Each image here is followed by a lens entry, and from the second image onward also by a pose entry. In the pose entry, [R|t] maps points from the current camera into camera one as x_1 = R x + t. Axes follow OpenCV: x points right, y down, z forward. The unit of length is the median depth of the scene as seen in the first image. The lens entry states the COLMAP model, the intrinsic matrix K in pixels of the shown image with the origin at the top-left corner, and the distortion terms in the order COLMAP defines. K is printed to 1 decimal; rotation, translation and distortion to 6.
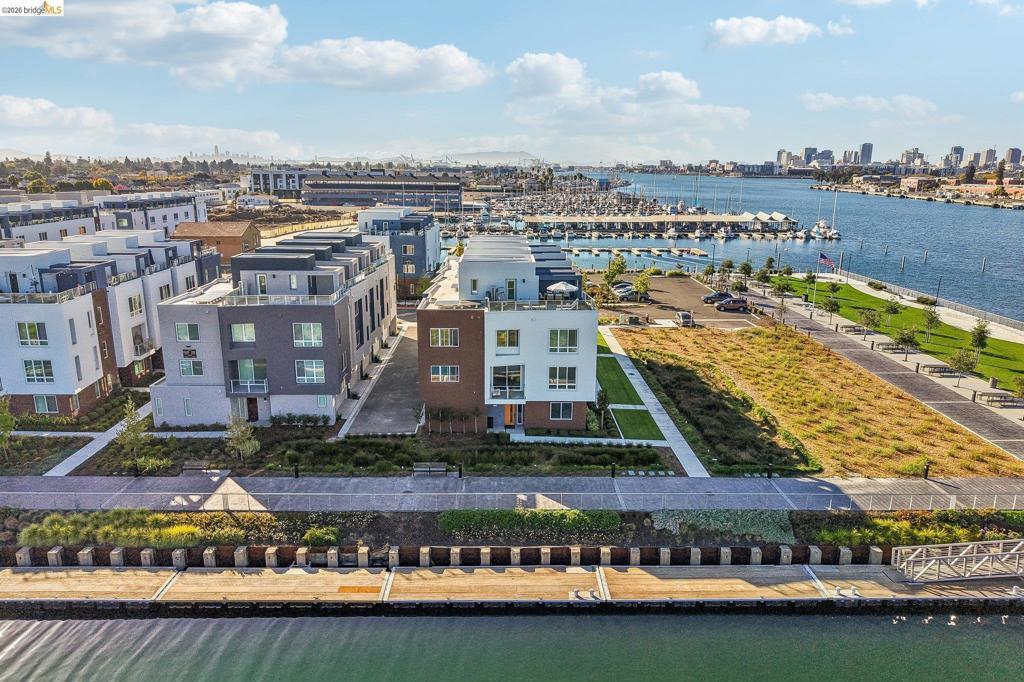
lens RADIAL K [[693.4, 0, 511.4], [0, 693.4, 341.6], [0, 0, 1]] dist [0.008182, -0.003530]
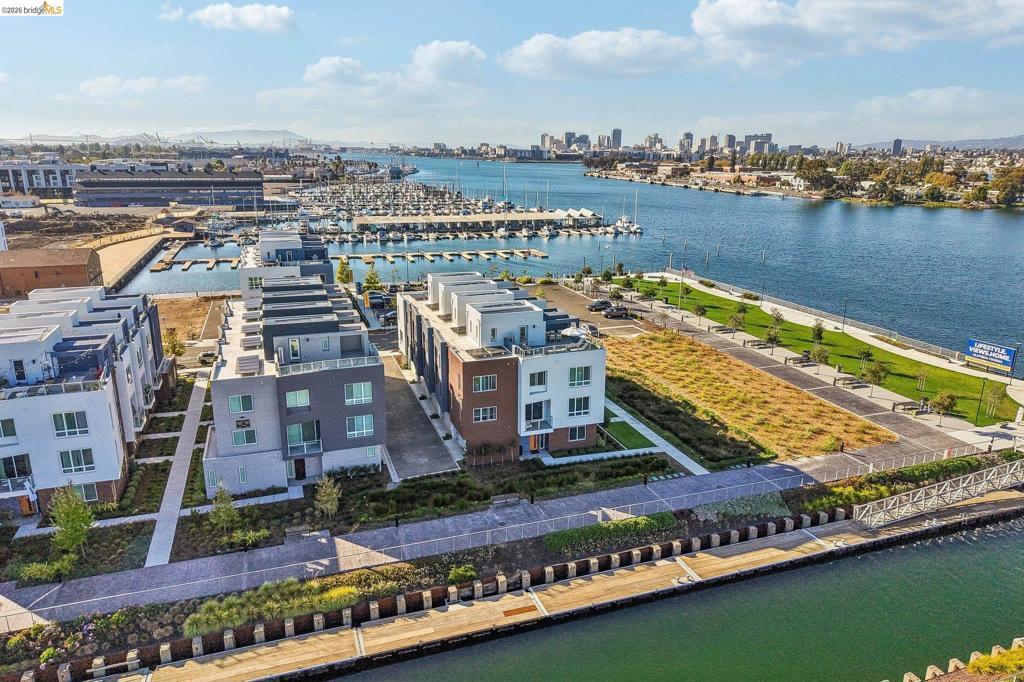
lens RADIAL K [[693.3, 0, 520.1], [0, 693.3, 347.2], [0, 0, 1]] dist [0.012492, -0.008038]
pose [[0.945316, -0.086246, 0.314547, -0.383446], [0.075496, 0.996074, 0.046227, -0.111252], [-0.317299, -0.019952, 0.948115, -0.104548]]
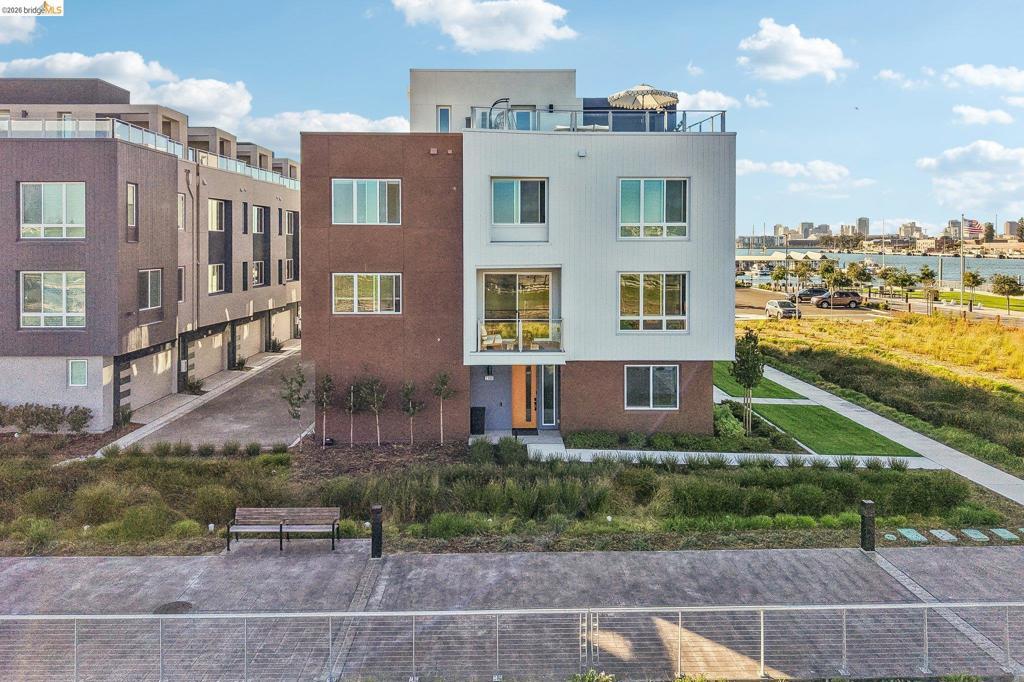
lens RADIAL K [[721.4, 0, 508.0], [0, 721.4, 253.4], [0, 0, 1]] dist [-0.000576, -0.002881]
pose [[0.999956, -0.007814, 0.005126, -0.013732], [0.008804, 0.971652, -0.236250, 0.121950], [-0.003134, 0.236285, 0.971679, 0.563453]]
